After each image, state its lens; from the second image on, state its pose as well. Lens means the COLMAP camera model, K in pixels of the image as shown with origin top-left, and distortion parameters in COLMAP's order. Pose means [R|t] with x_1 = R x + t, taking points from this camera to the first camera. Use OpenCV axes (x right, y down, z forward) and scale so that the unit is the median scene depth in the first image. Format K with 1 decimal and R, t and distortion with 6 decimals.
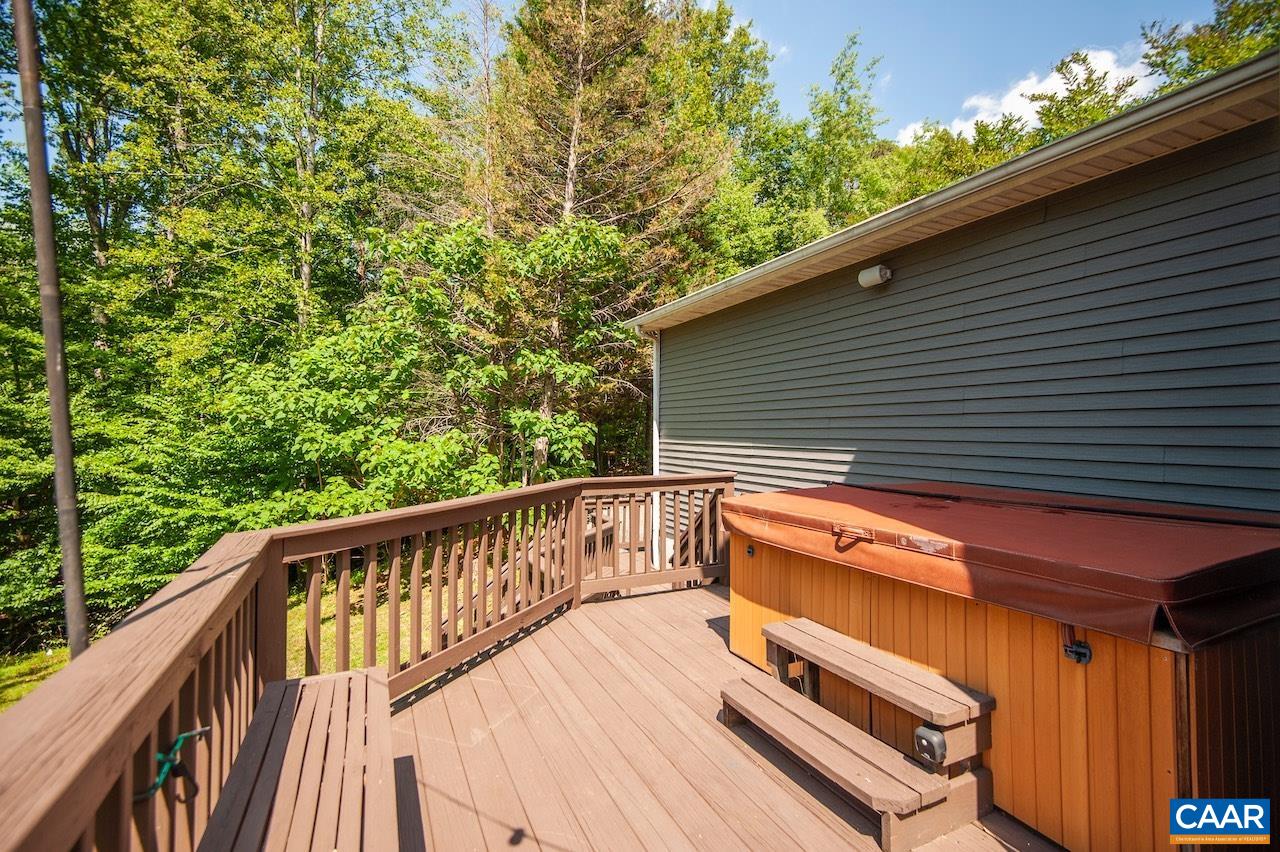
lens RADIAL K [[585.0, 0, 643.2], [0, 585.0, 418.7], [0, 0, 1]] dist [-0.002569, -0.002442]
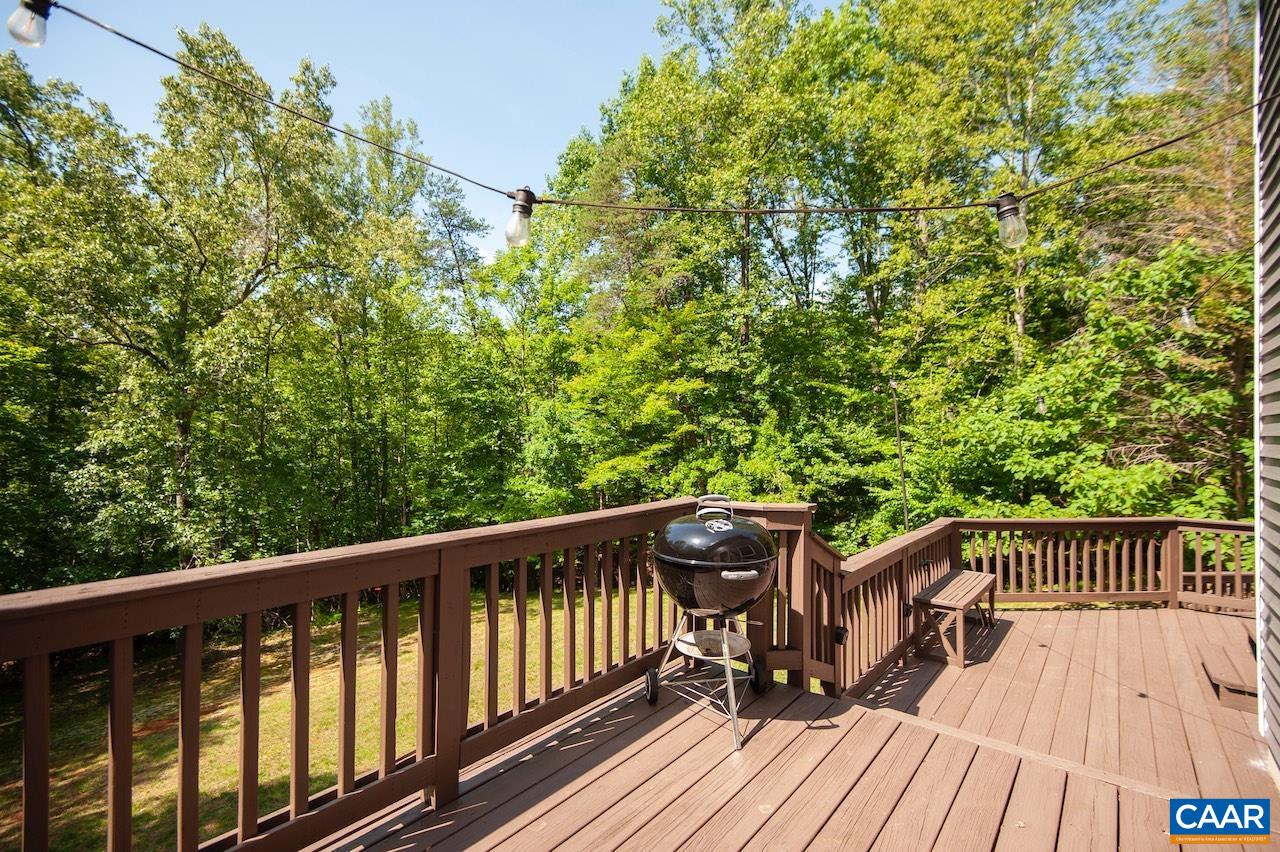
lens RADIAL K [[585.0, 0, 641.2], [0, 585.0, 429.1], [0, 0, 1]] dist [-0.002569, -0.002442]
pose [[0.428743, -0.009636, -0.903375, 0.193568], [0.007503, 0.999947, -0.007105, -0.030784], [0.903395, -0.003732, 0.428793, -0.236042]]
